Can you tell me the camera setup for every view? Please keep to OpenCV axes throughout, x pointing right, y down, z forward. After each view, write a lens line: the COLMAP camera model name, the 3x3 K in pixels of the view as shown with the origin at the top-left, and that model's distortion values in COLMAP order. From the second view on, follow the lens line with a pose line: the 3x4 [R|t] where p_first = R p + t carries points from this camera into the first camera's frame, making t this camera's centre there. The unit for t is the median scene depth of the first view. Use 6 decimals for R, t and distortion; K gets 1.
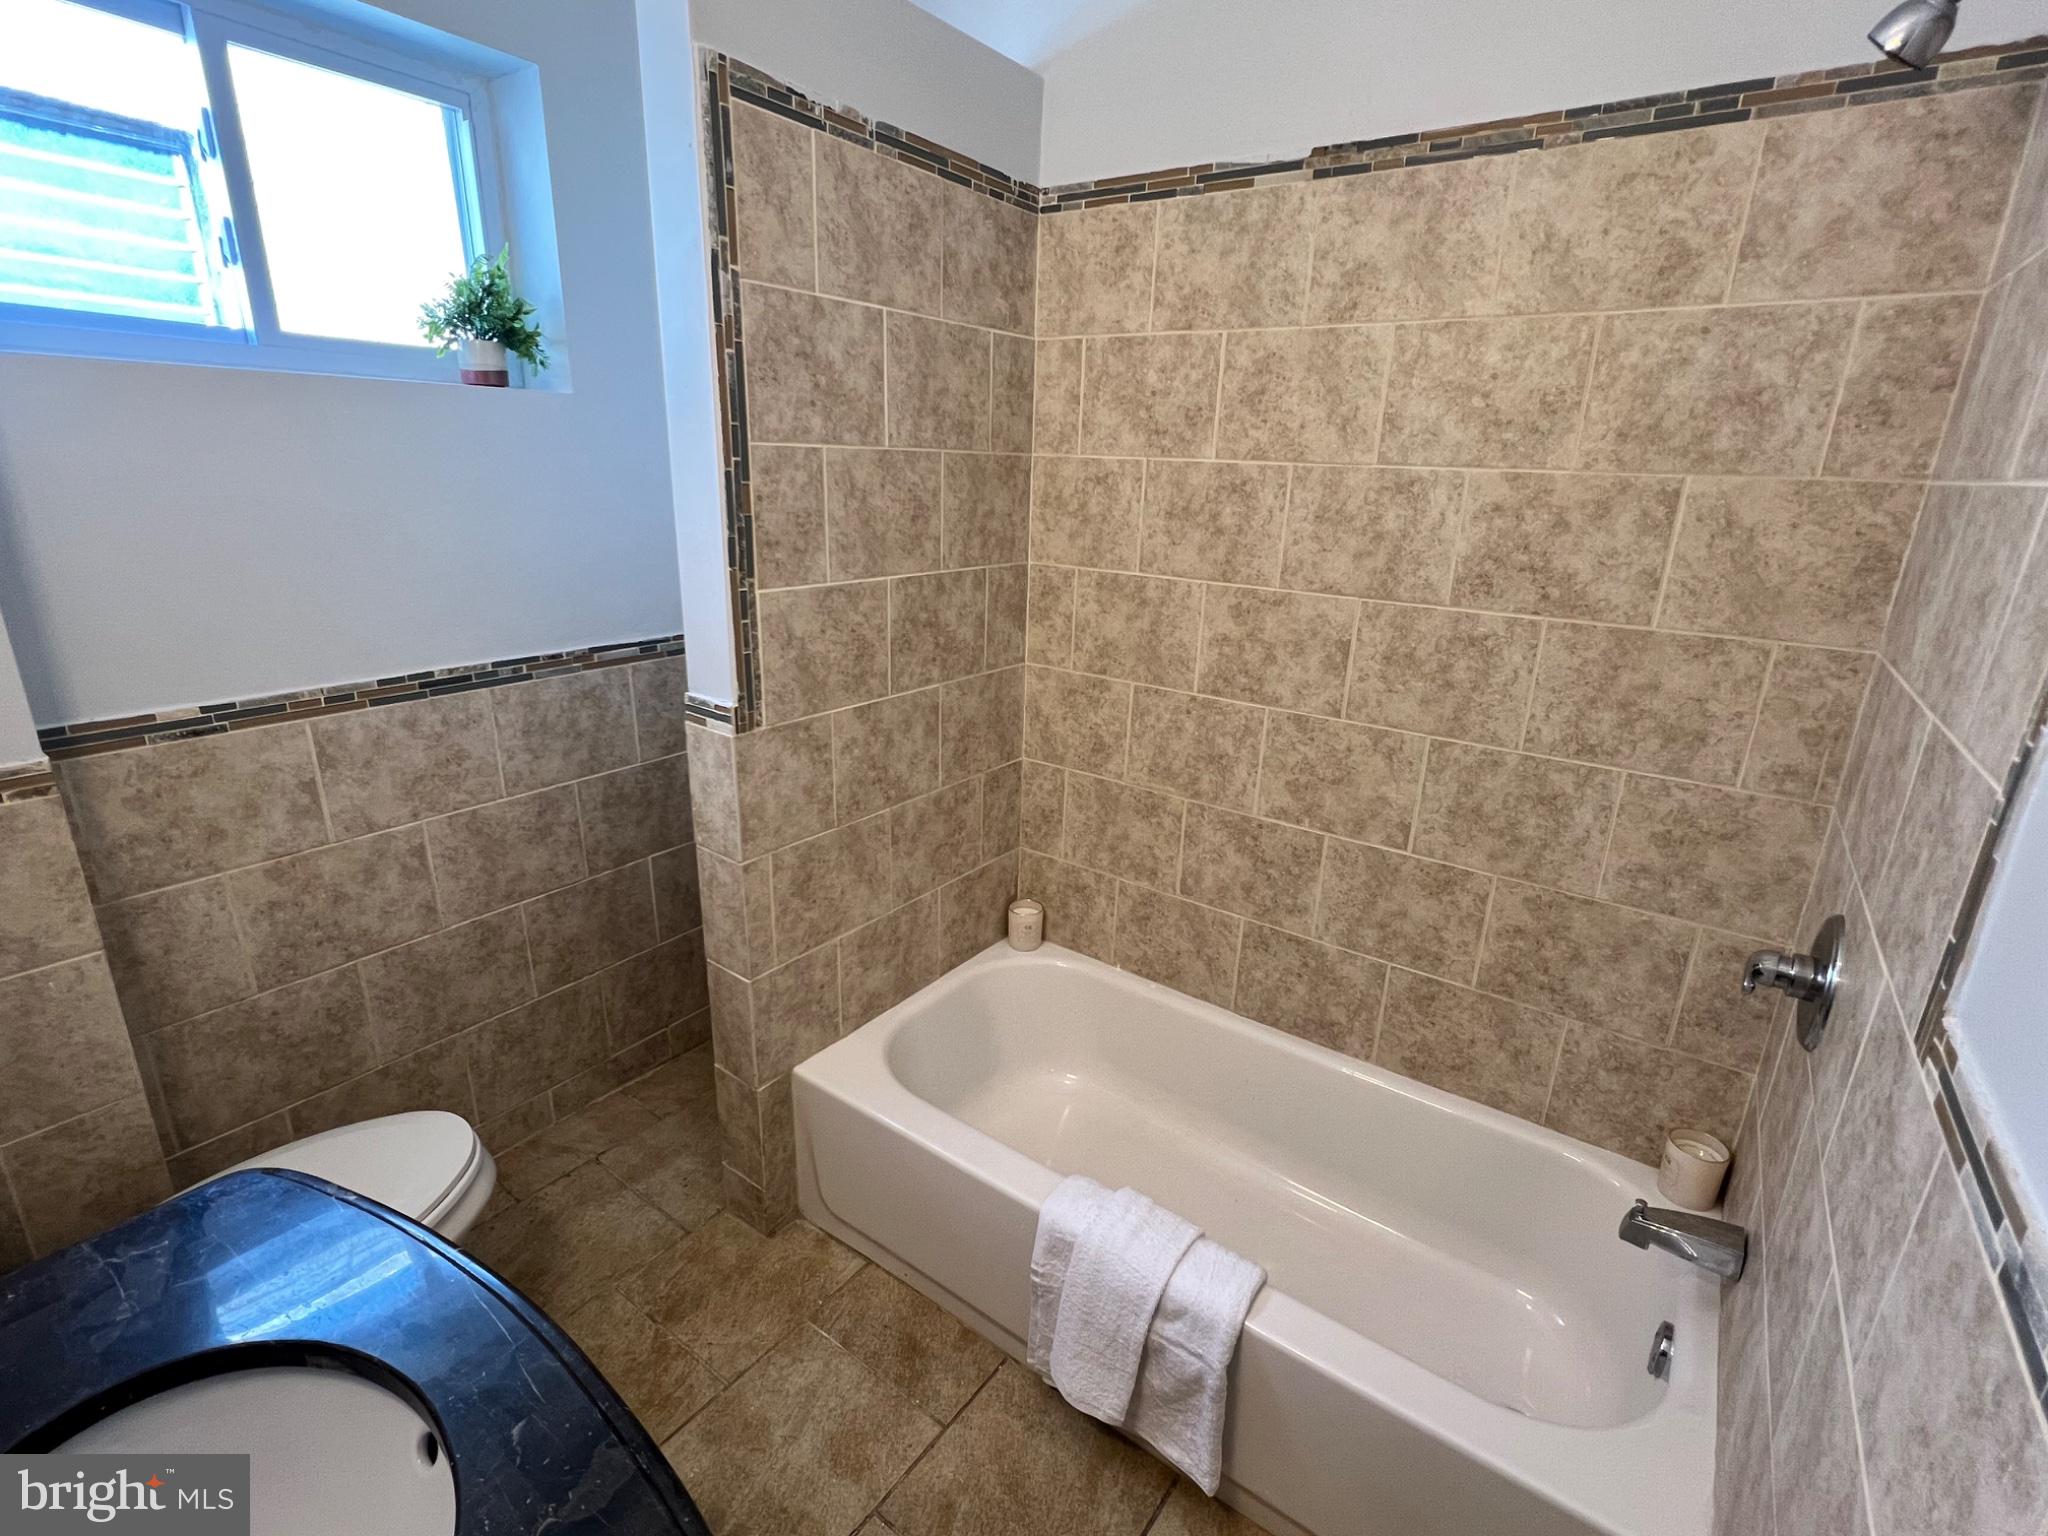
lens RADIAL K [[962.2, 0, 1021.4], [0, 962.2, 767.7], [0, 0, 1]] dist [0.002050, -0.000112]
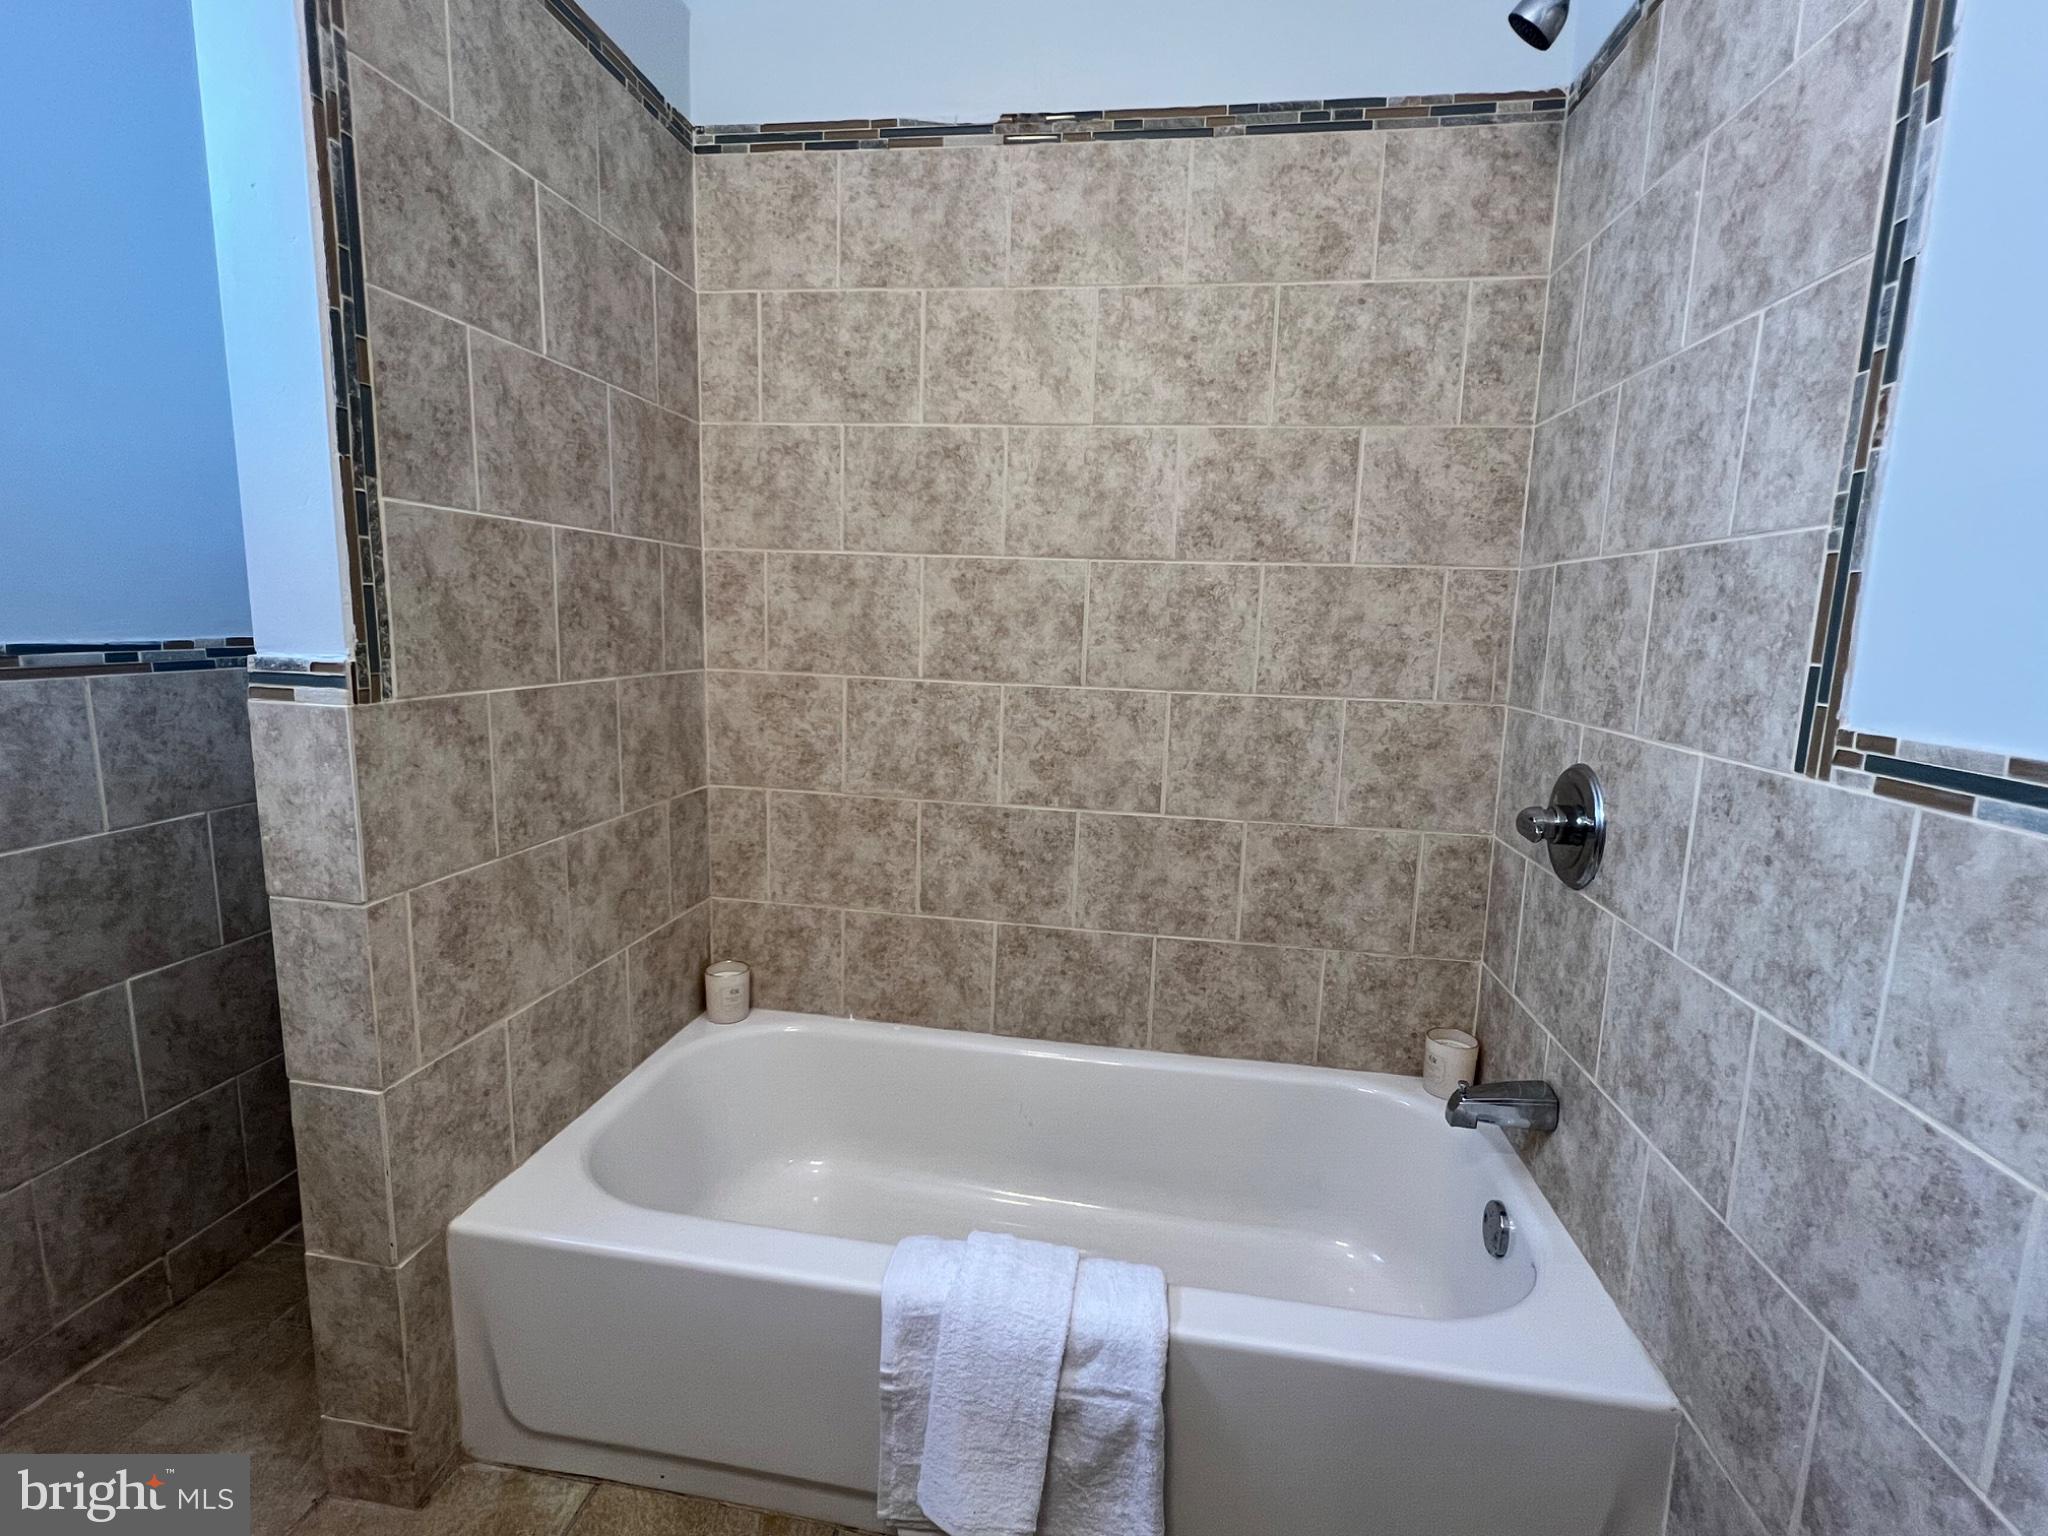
lens RADIAL K [[962.2, 0, 1020.6], [0, 962.2, 767.9], [0, 0, 1]] dist [0.002050, -0.000112]
pose [[0.892416, -0.074108, 0.445087, -0.173519], [0.134405, 0.985302, -0.105433, 0.135468], [-0.430731, 0.153912, 0.889259, 0.195583]]
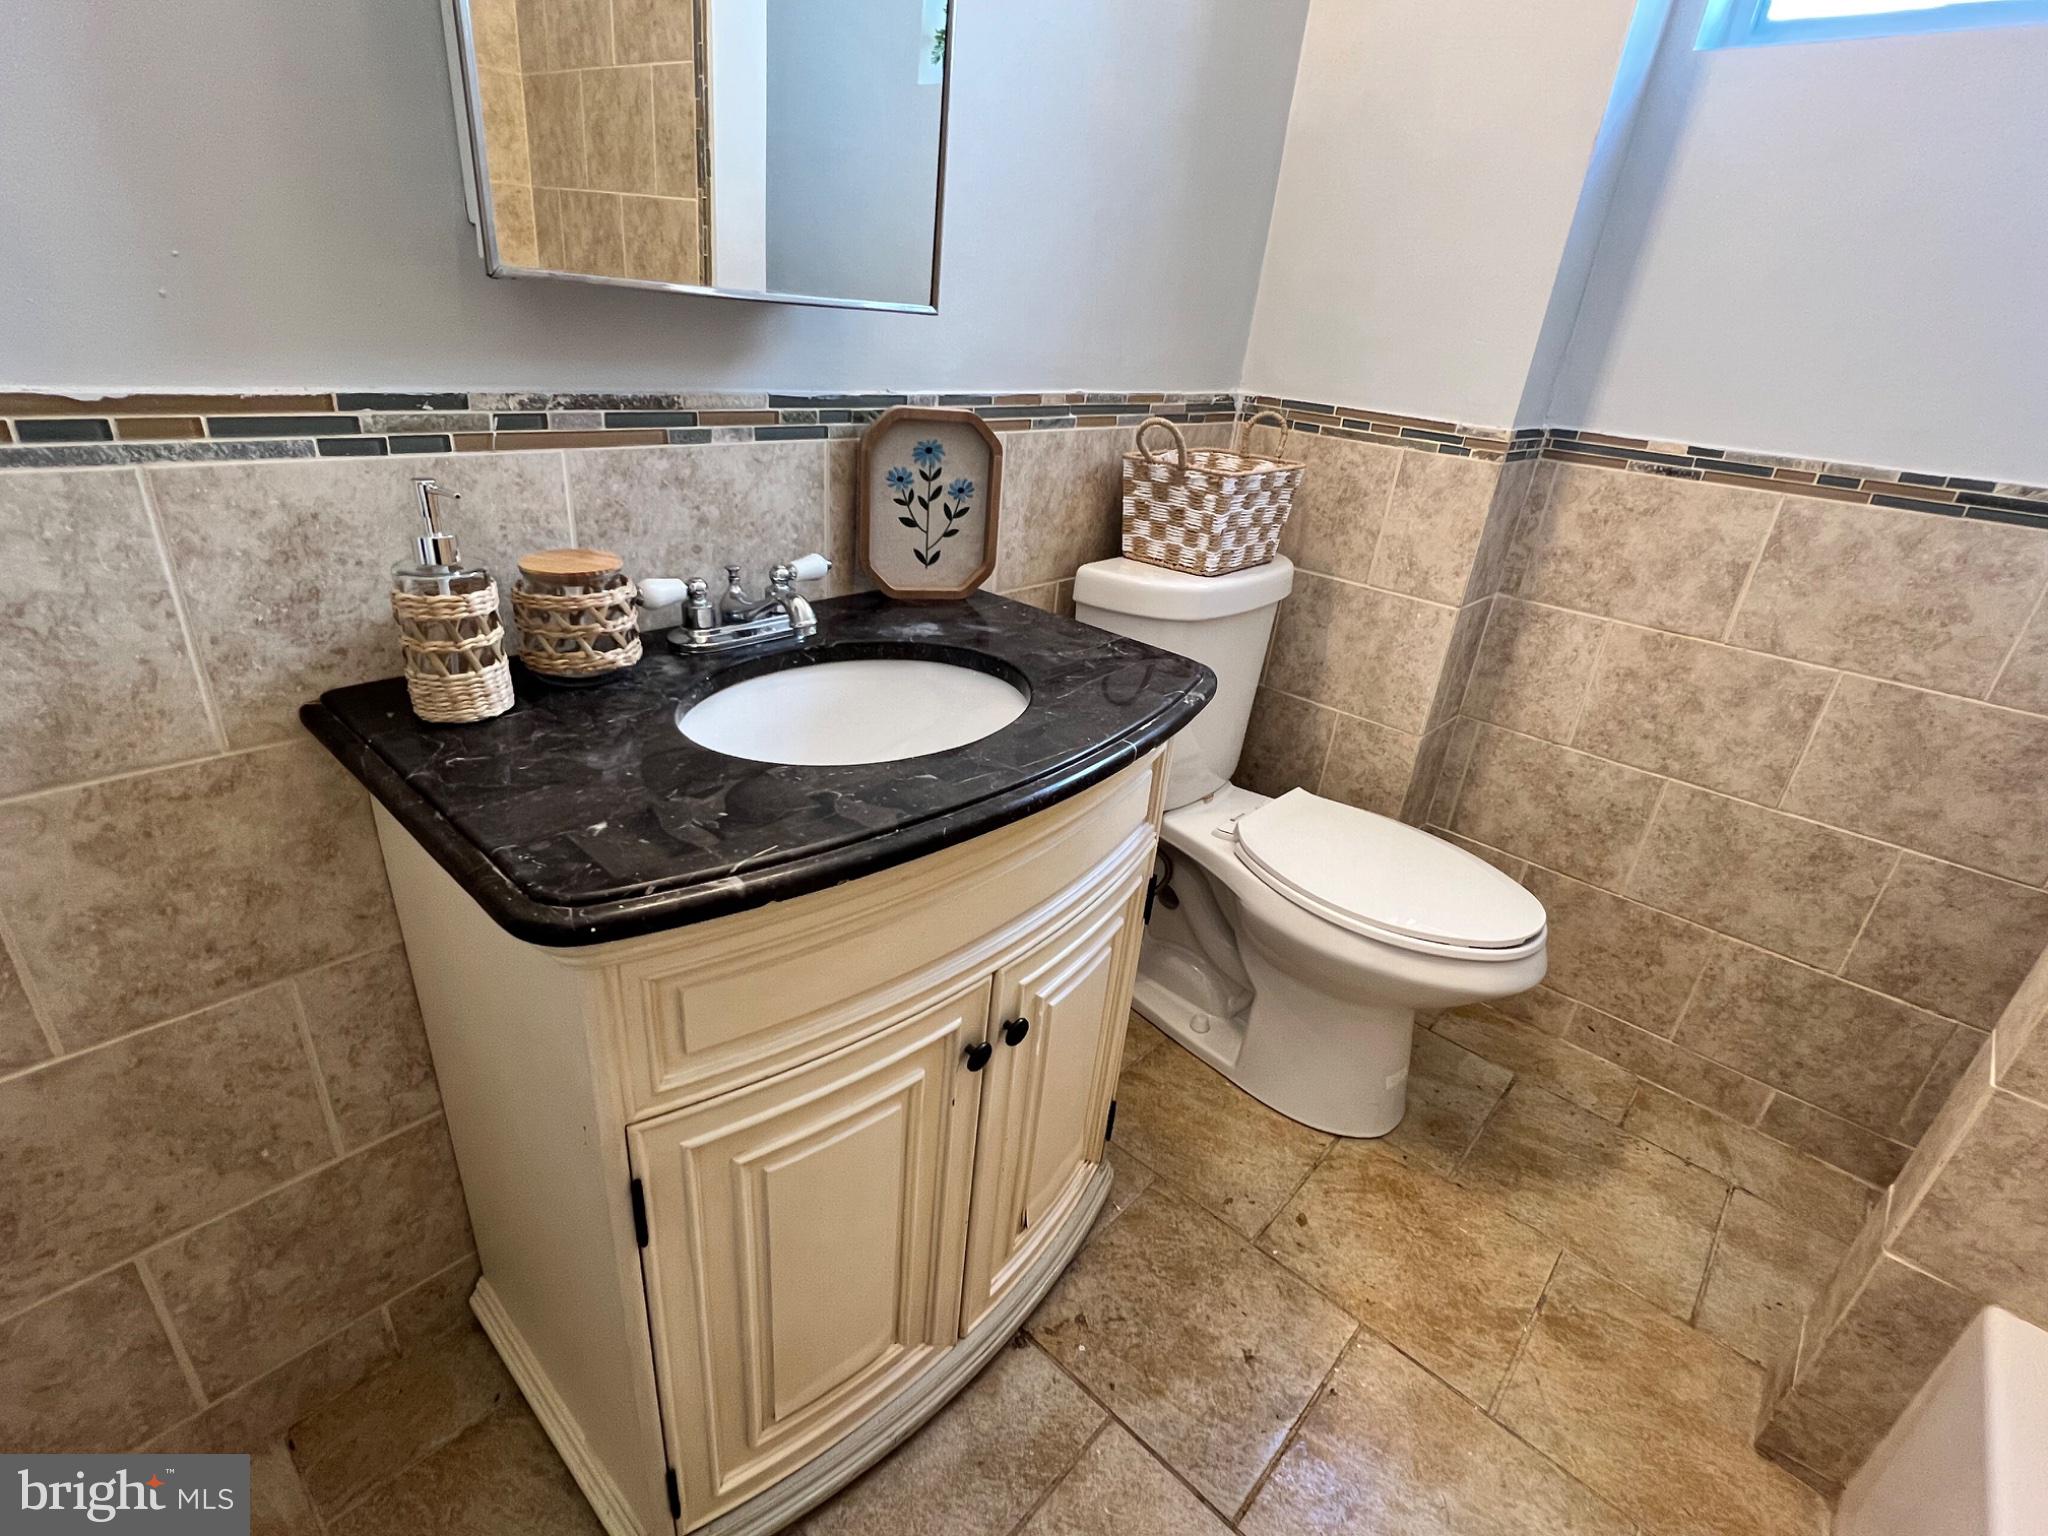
lens RADIAL K [[962.2, 0, 1018.2], [0, 962.2, 771.1], [0, 0, 1]] dist [0.002050, -0.000112]
pose [[-0.111589, 0.386924, -0.915335, 0.206734], [-0.386001, 0.831887, 0.398707, 0.073593], [0.915724, 0.397812, 0.056524, 0.409405]]
